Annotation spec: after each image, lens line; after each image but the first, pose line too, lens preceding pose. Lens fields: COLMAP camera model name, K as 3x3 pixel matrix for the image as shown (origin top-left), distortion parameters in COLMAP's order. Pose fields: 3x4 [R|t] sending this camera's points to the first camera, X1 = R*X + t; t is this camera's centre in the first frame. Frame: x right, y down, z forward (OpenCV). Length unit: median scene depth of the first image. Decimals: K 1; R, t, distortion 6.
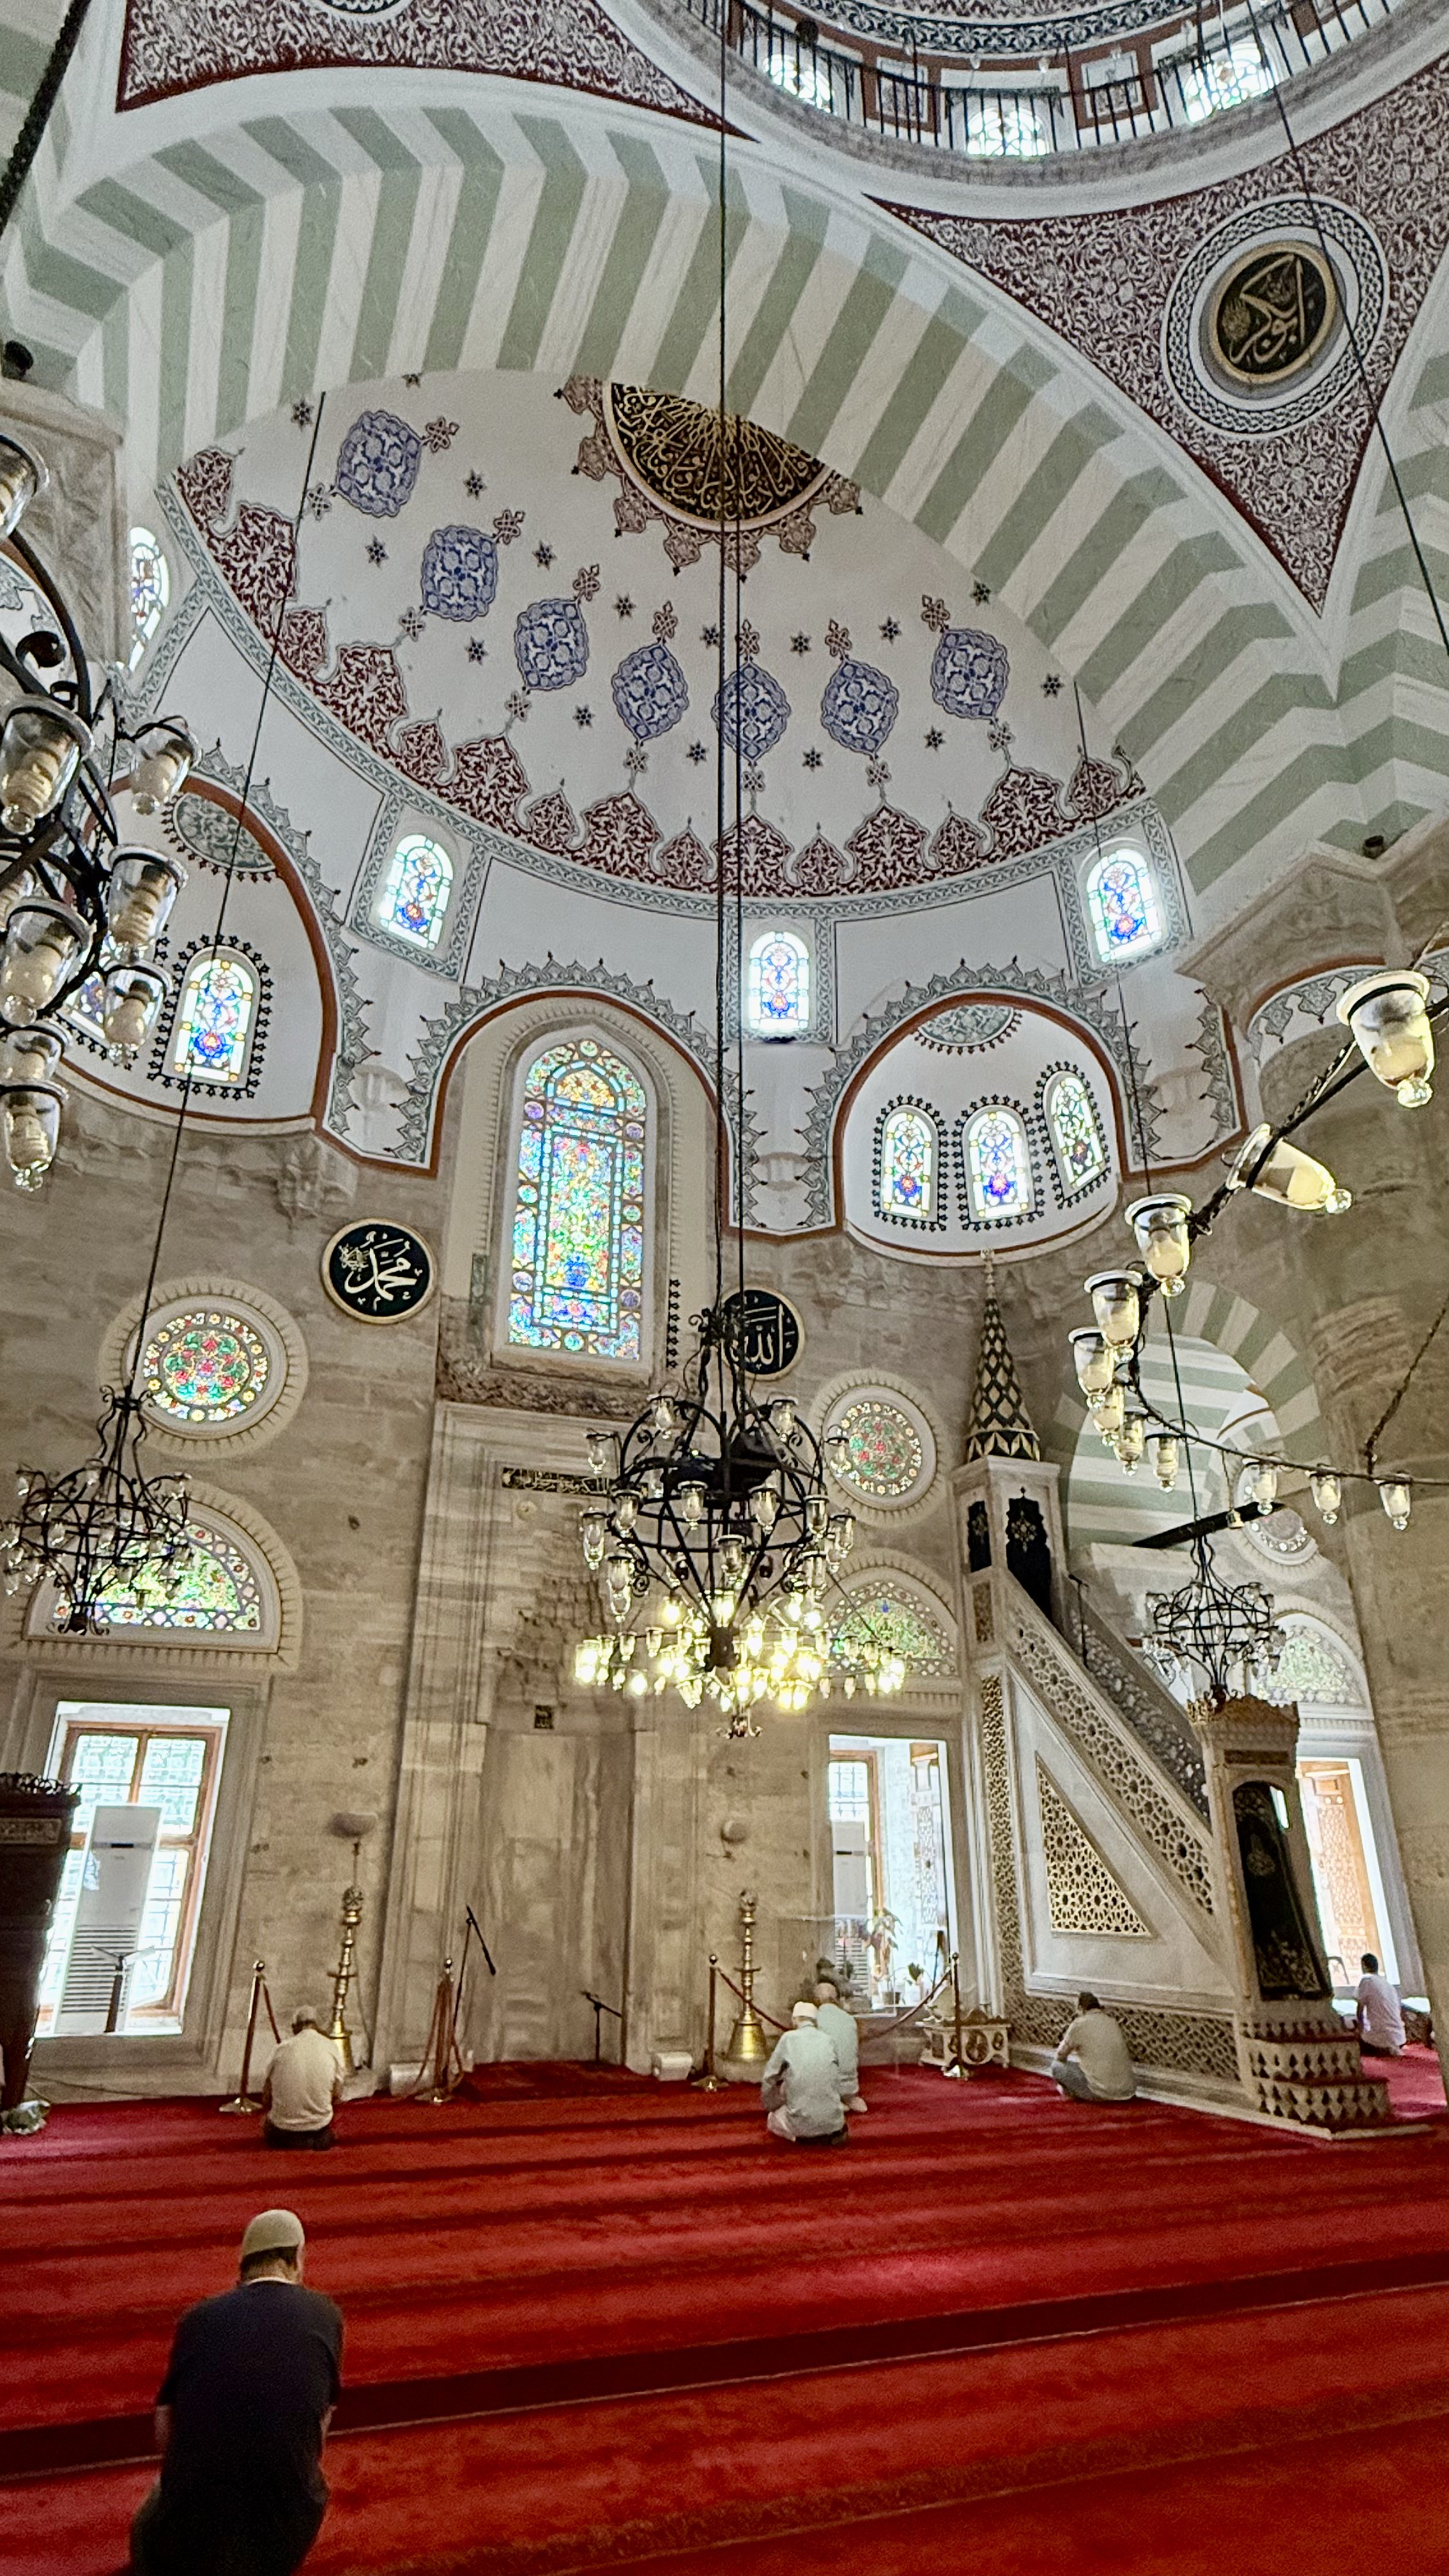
lens RADIAL K [[1327.6, 0, 728.0], [0, 1327.6, 1294.4], [0, 0, 1]] dist [0.001634, -0.001370]
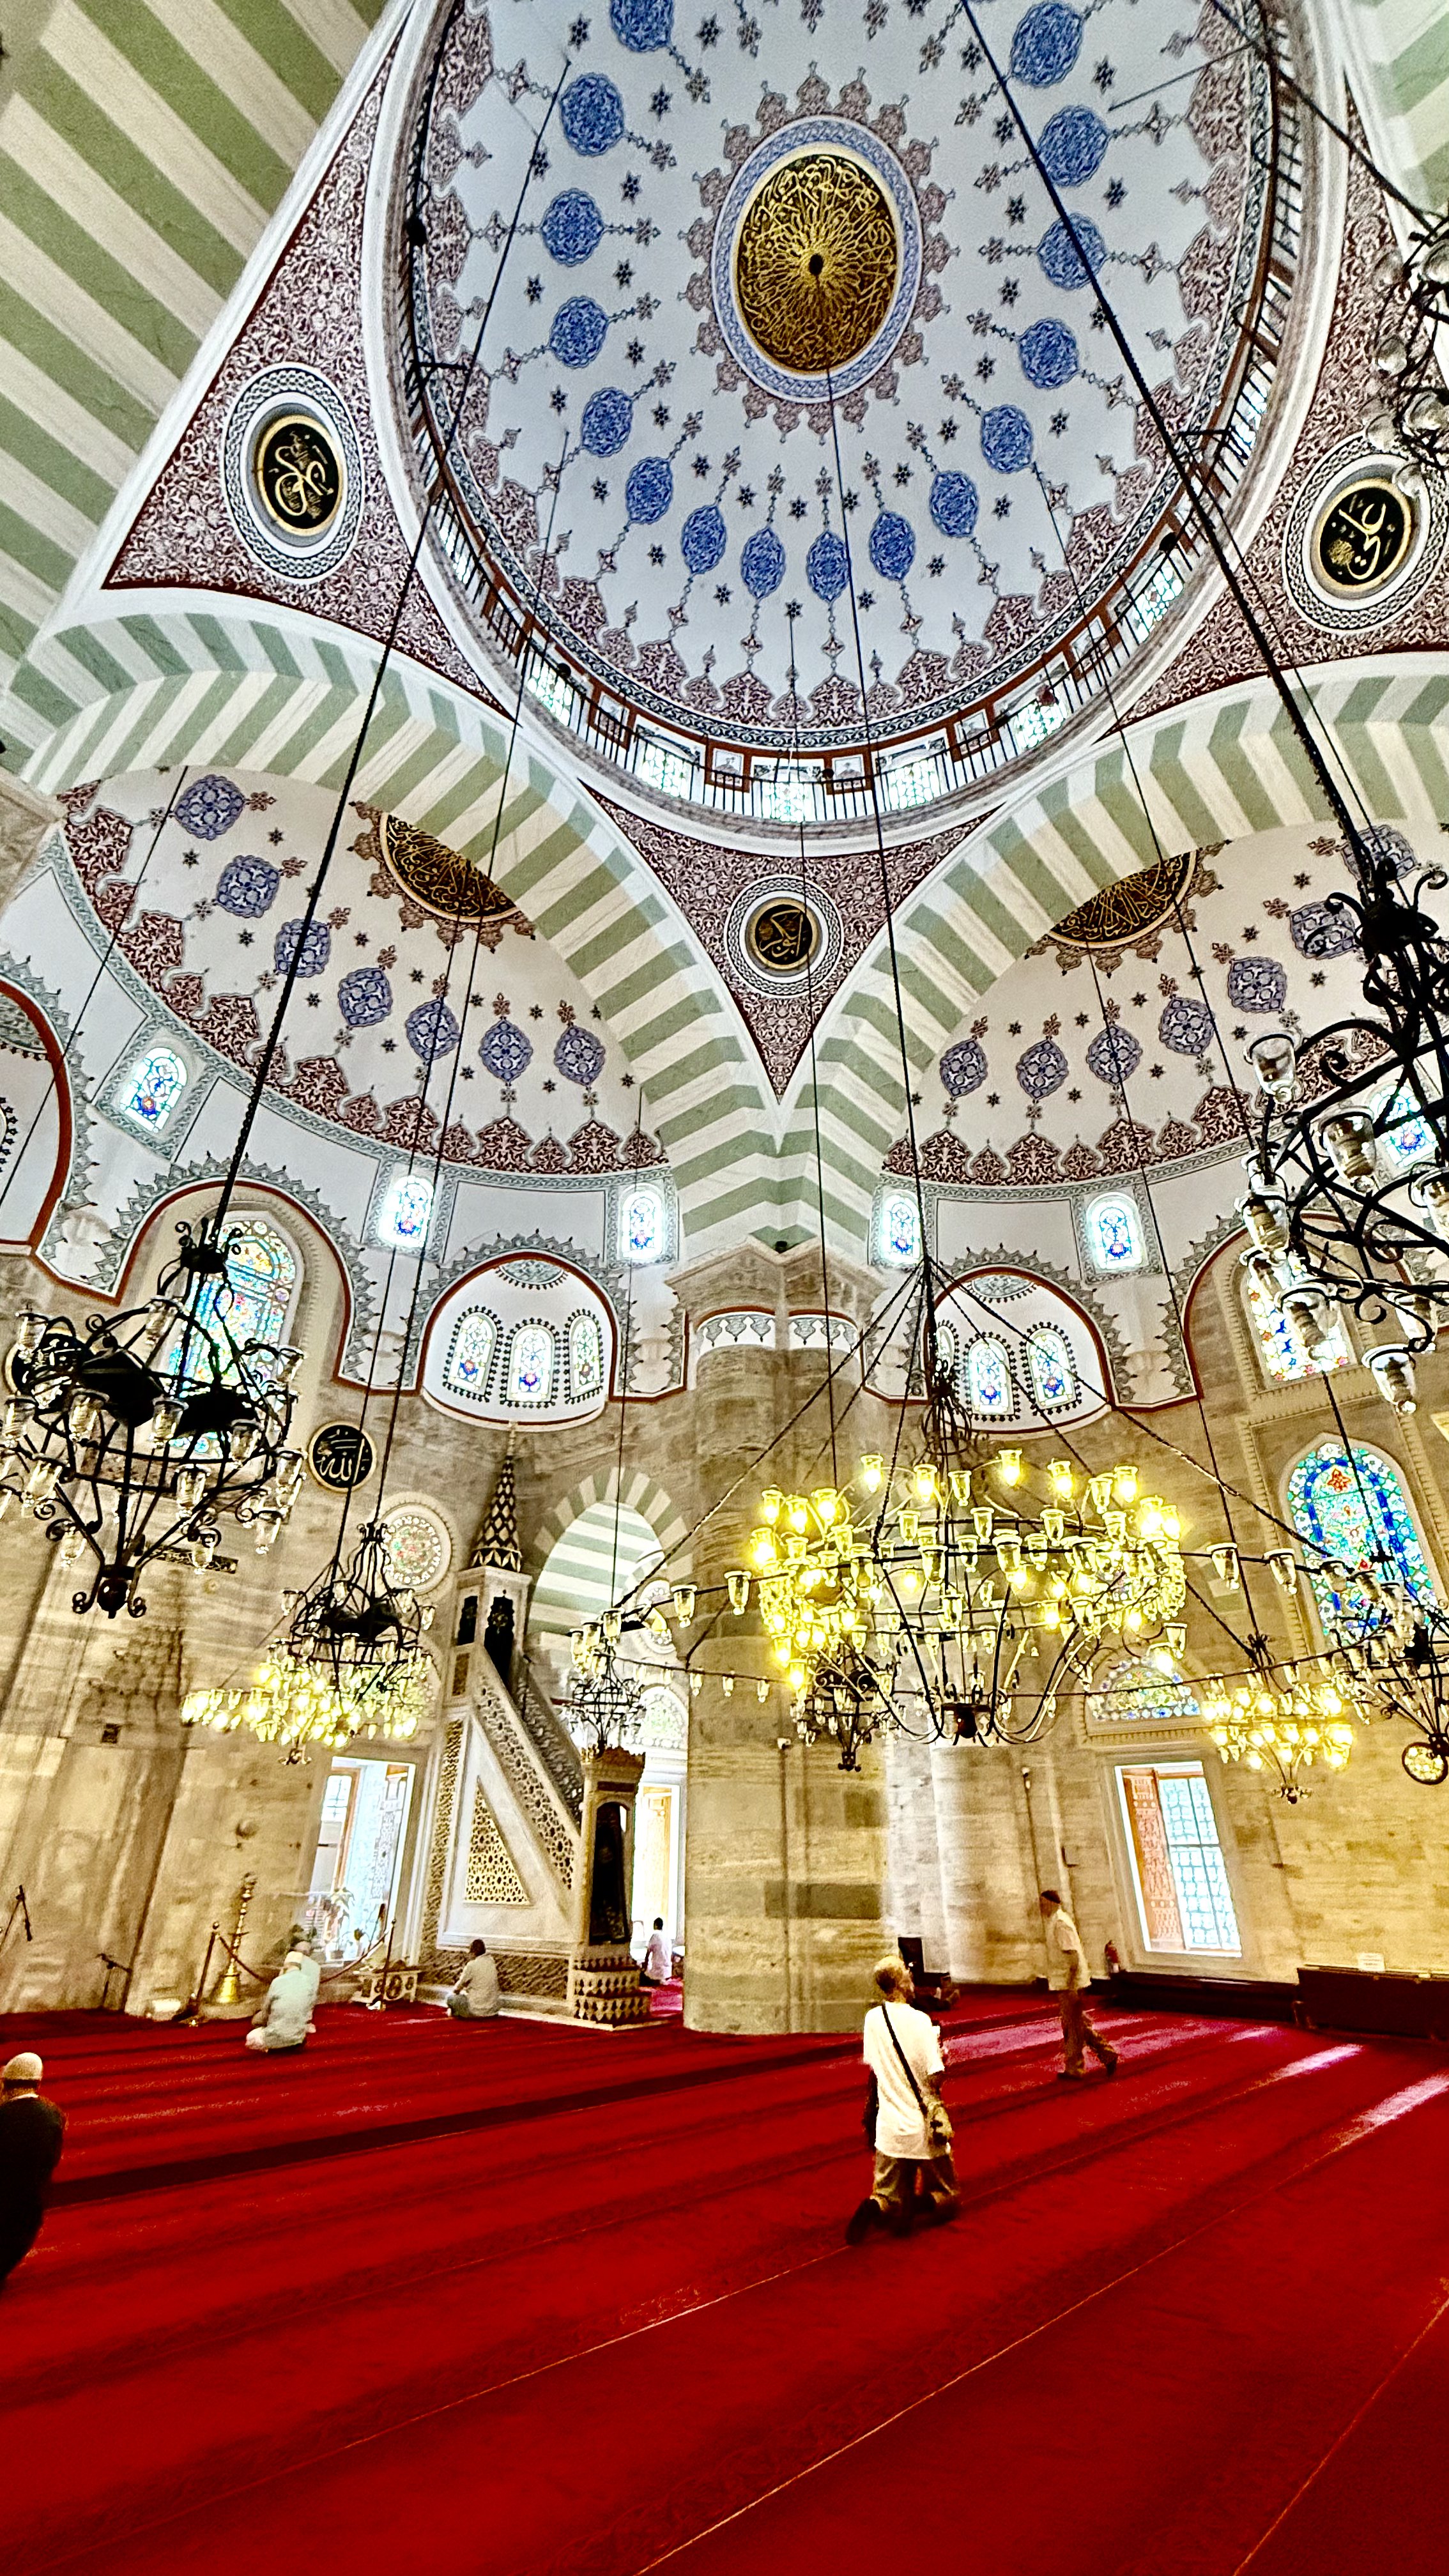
lens RADIAL K [[1027.9, 0, 726.1], [0, 1027.9, 1288.1], [0, 0, 1]] dist [0.000512, -0.000081]
pose [[0.898599, 0.219835, 0.379726, -0.067366], [-0.180832, 0.974067, -0.135988, -0.072702], [-0.399774, 0.053532, 0.915049, -0.172909]]
